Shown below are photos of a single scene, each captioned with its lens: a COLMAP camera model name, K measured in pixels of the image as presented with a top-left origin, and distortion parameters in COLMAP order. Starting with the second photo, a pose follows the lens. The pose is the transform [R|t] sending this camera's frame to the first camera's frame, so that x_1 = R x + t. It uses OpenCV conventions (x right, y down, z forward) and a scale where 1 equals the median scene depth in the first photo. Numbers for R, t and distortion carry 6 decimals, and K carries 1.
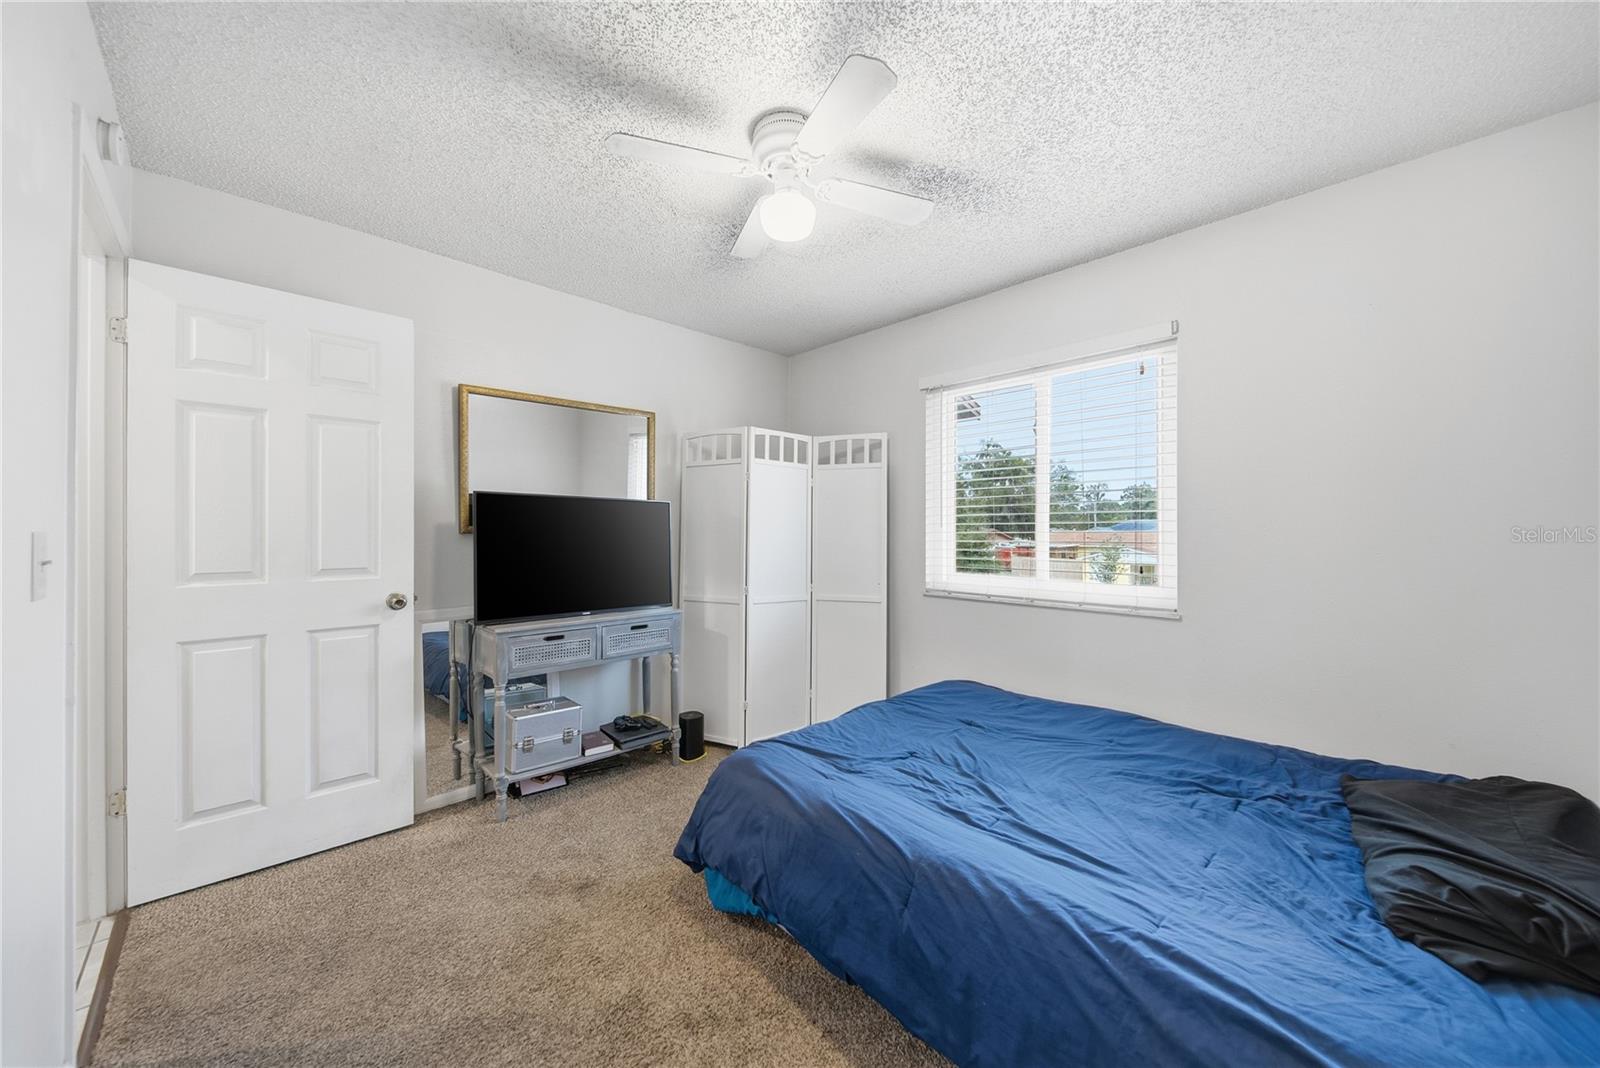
lens RADIAL K [[592.4, 0, 797.0], [0, 592.4, 537.8], [0, 0, 1]] dist [-0.000715, -0.000083]
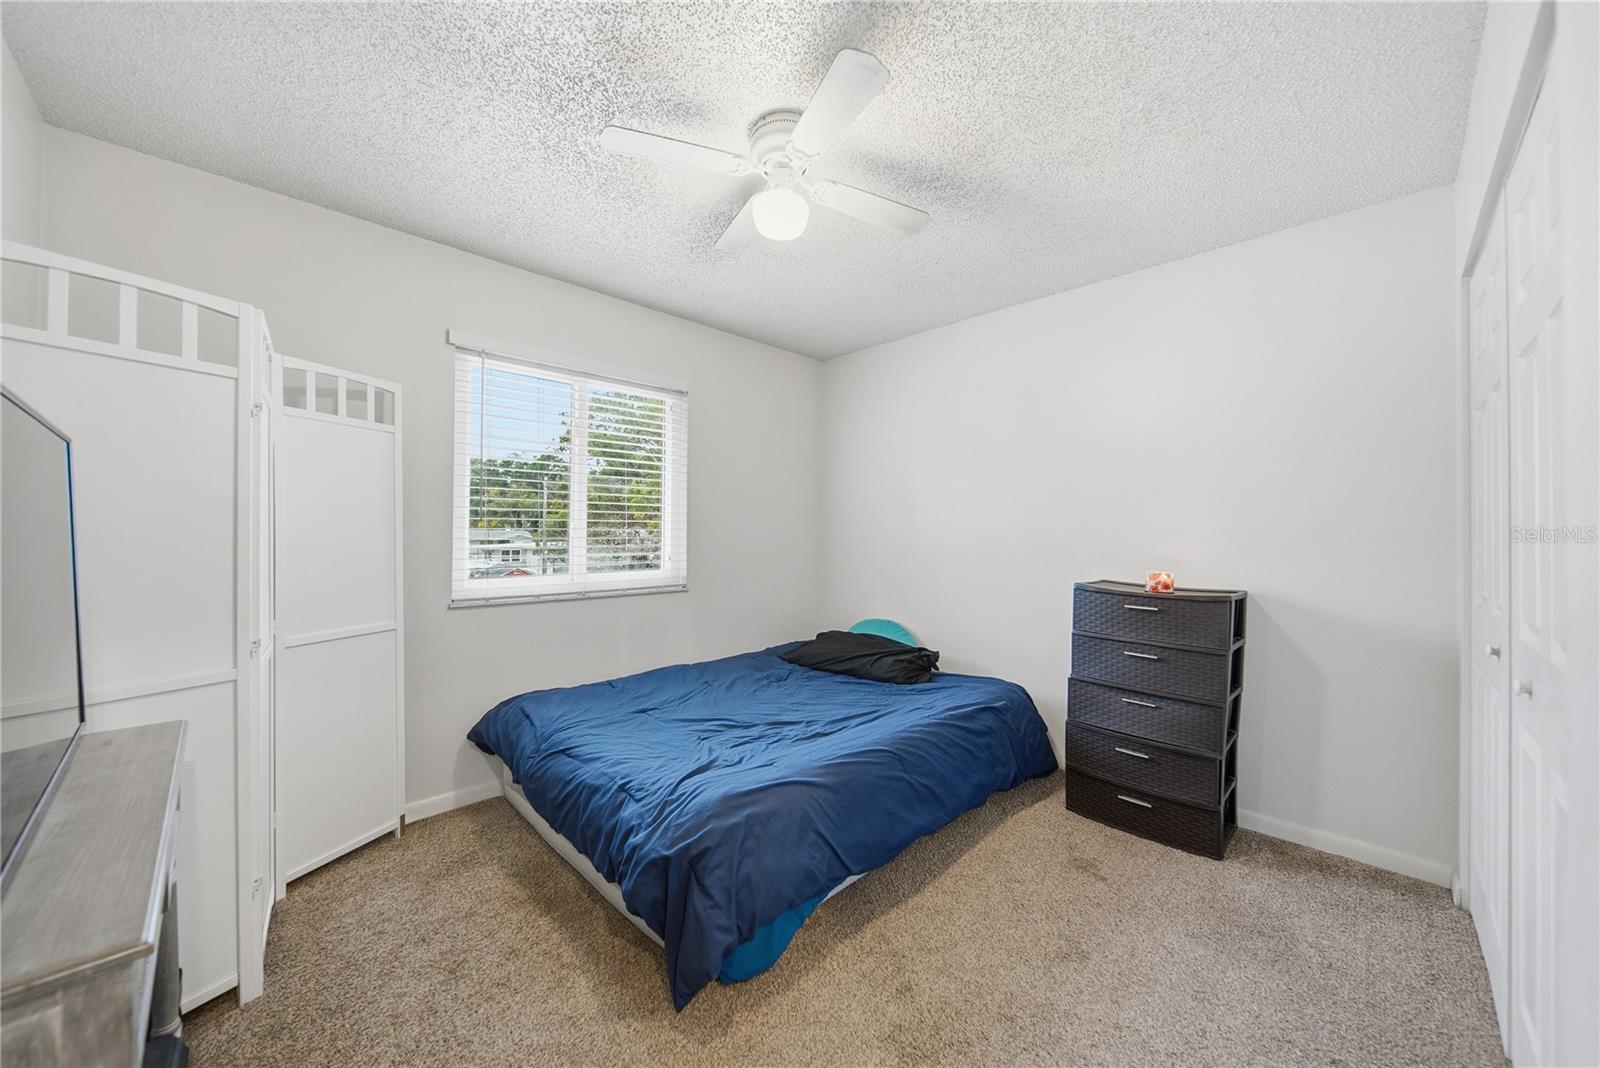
lens RADIAL K [[592.4, 0, 797.0], [0, 592.4, 531.6], [0, 0, 1]] dist [-0.000715, -0.000083]
pose [[-0.040048, -0.002119, 0.999195, -0.795053], [-0.002339, 0.999995, 0.002027, -0.007938], [-0.999195, -0.002256, -0.040053, 0.792096]]
